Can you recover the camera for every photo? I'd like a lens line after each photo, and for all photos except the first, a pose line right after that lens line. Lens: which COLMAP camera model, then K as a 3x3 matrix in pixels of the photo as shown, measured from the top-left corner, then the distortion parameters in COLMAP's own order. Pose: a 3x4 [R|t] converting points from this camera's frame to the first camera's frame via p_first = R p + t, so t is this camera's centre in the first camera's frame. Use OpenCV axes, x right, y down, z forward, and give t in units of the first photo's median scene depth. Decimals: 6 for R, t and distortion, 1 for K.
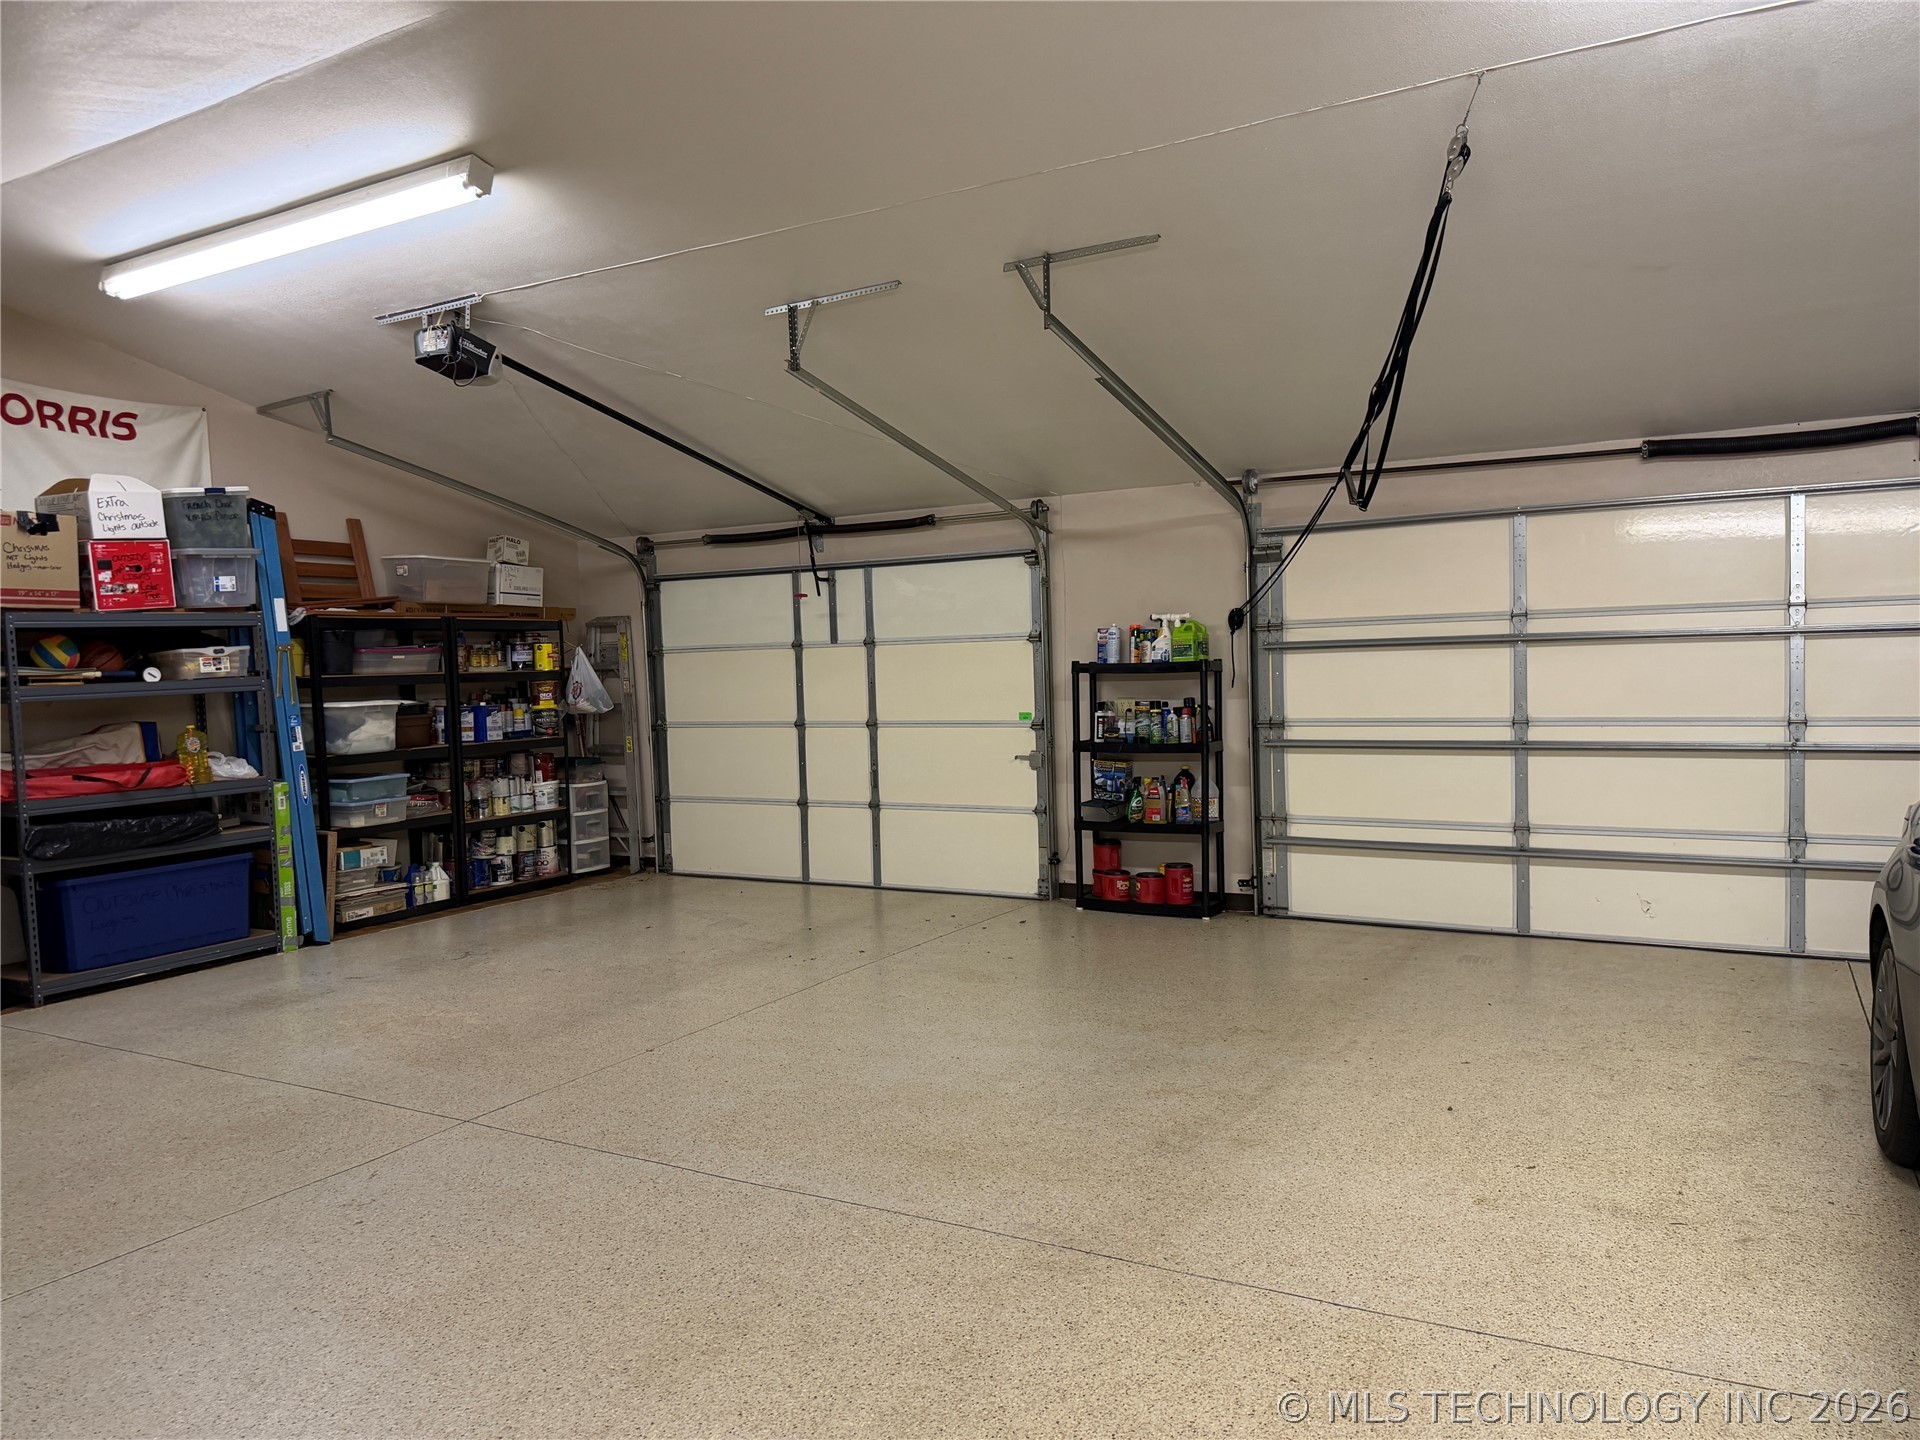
lens RADIAL K [[1334.6, 0, 953.6], [0, 1334.6, 728.0], [0, 0, 1]] dist [0.052554, -0.078087]
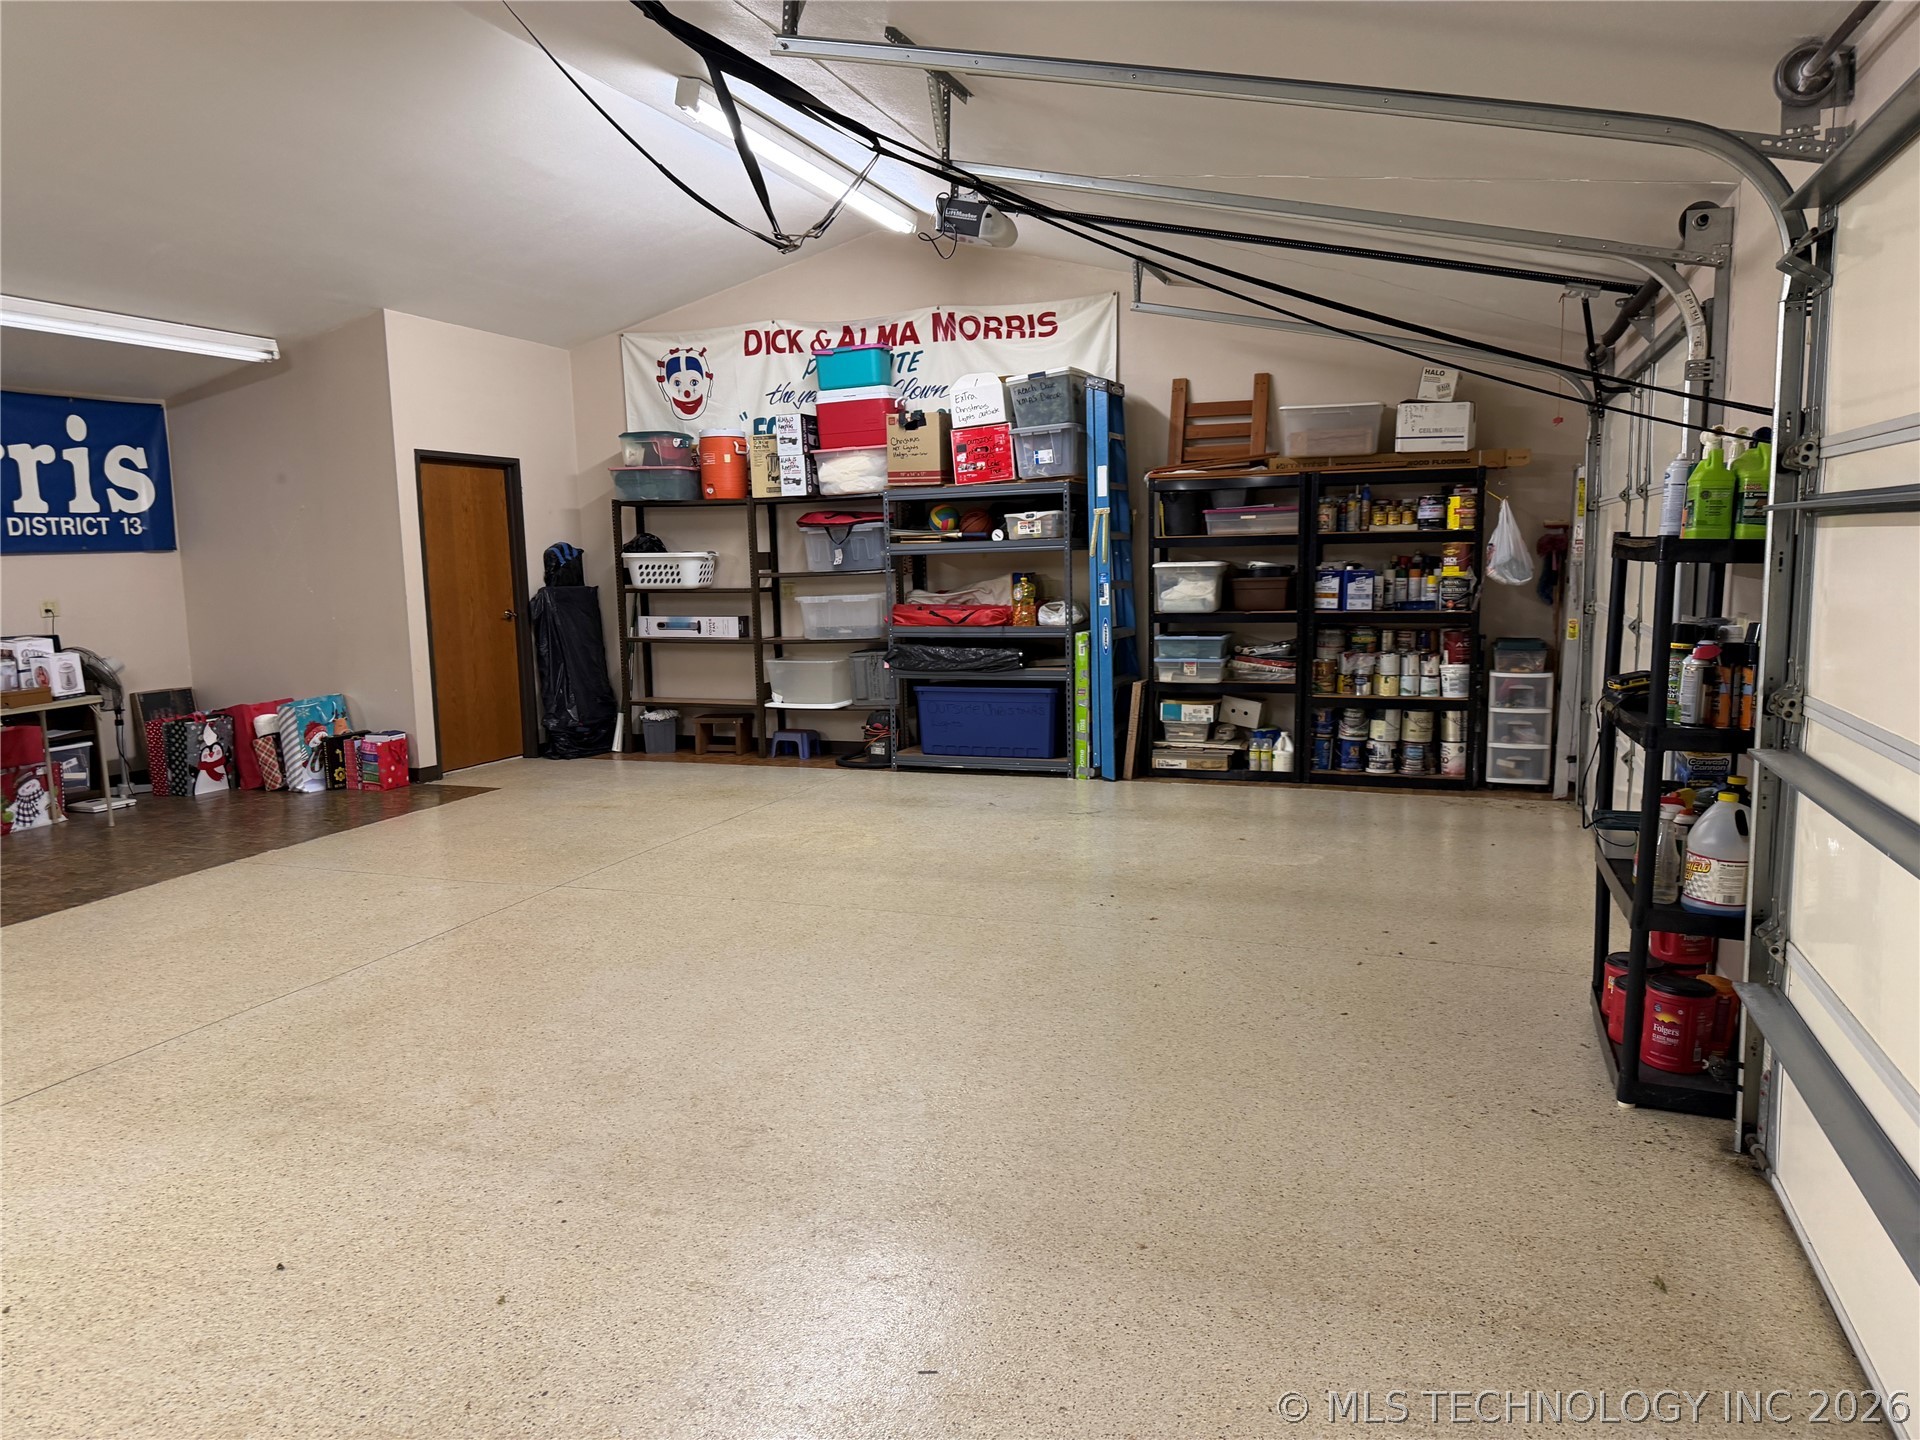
lens RADIAL K [[1334.6, 0, 987.5], [0, 1334.6, 758.0], [0, 0, 1]] dist [0.052554, -0.078087]
pose [[0.182722, 0.180290, -0.966493, 0.594737], [-0.036149, 0.983610, 0.176649, -0.051374], [0.982500, 0.002660, 0.186245, 0.710327]]
